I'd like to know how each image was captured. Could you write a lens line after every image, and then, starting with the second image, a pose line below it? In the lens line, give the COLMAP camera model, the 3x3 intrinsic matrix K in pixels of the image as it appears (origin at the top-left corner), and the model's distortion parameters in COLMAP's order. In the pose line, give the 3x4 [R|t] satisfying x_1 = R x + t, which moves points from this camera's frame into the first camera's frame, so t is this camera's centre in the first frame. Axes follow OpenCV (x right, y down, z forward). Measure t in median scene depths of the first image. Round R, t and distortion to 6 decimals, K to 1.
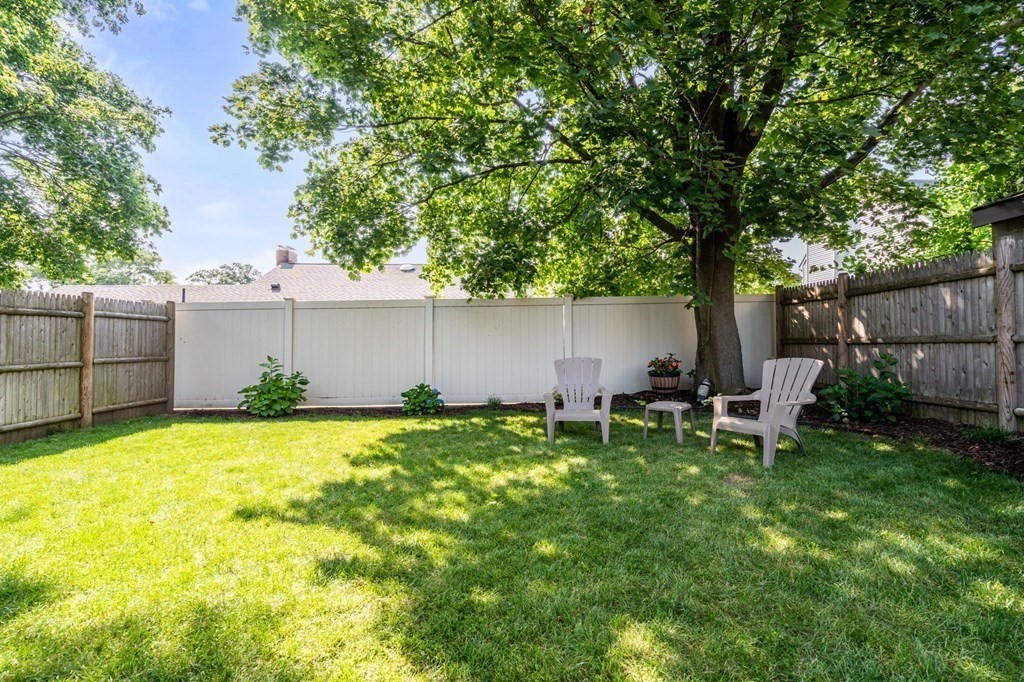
lens RADIAL K [[466.6, 0, 509.5], [0, 466.6, 339.5], [0, 0, 1]] dist [0.000386, 0.001360]
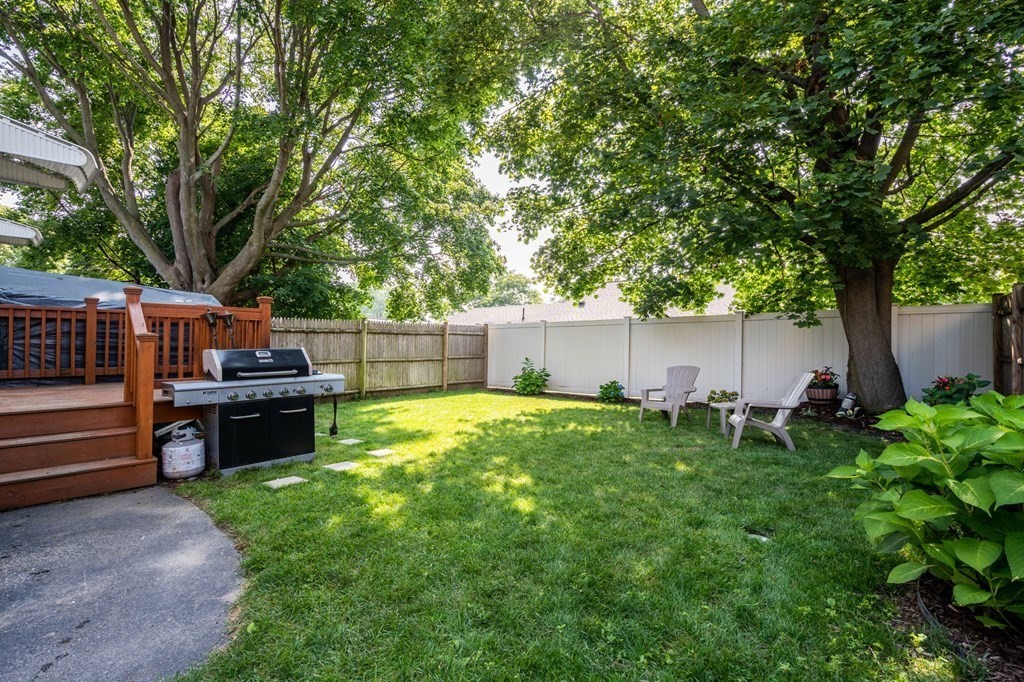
lens RADIAL K [[466.6, 0, 509.8], [0, 466.6, 341.0], [0, 0, 1]] dist [0.000386, 0.001360]
pose [[0.754011, 0.007869, -0.656815, 0.501609], [-0.008209, 0.999963, 0.002557, -0.024906], [0.656811, 0.003463, 0.754047, -0.257056]]
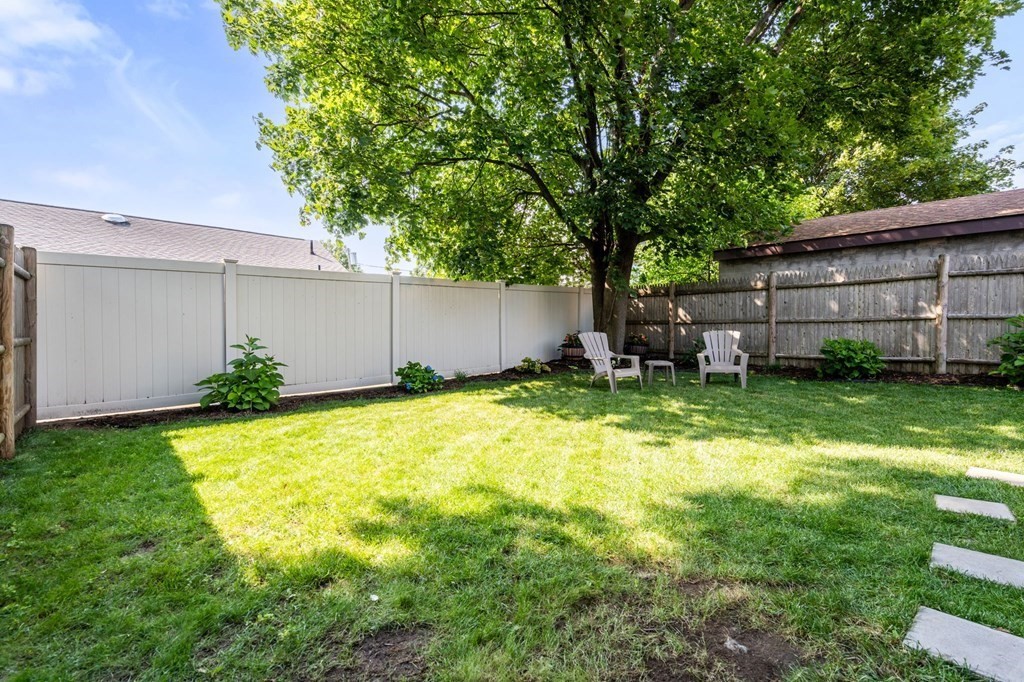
lens RADIAL K [[466.6, 0, 510.8], [0, 466.6, 337.2], [0, 0, 1]] dist [0.000386, 0.001360]
pose [[0.746111, -0.010797, 0.665734, -0.699231], [-0.008519, 0.999632, 0.025759, 0.016119], [-0.665767, -0.024891, 0.745745, 0.128603]]
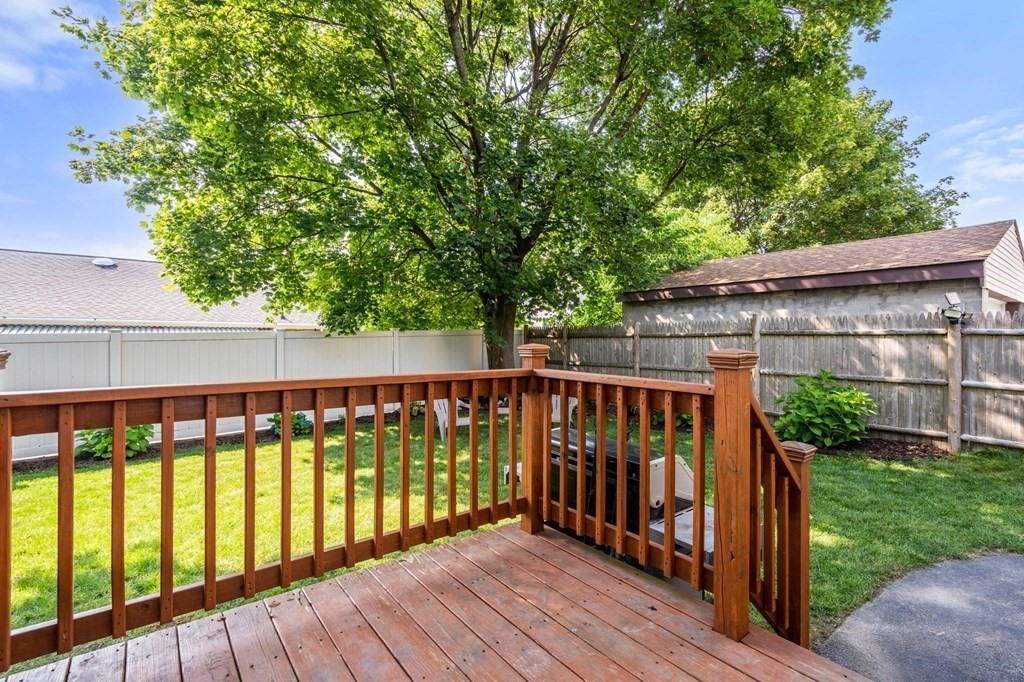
lens RADIAL K [[466.6, 0, 509.7], [0, 466.6, 336.7], [0, 0, 1]] dist [0.000386, 0.001360]
pose [[0.788016, 0.001587, 0.615652, -0.465222], [-0.004997, 0.999980, 0.003819, -0.087741], [-0.615634, -0.006086, 0.788009, -0.225291]]
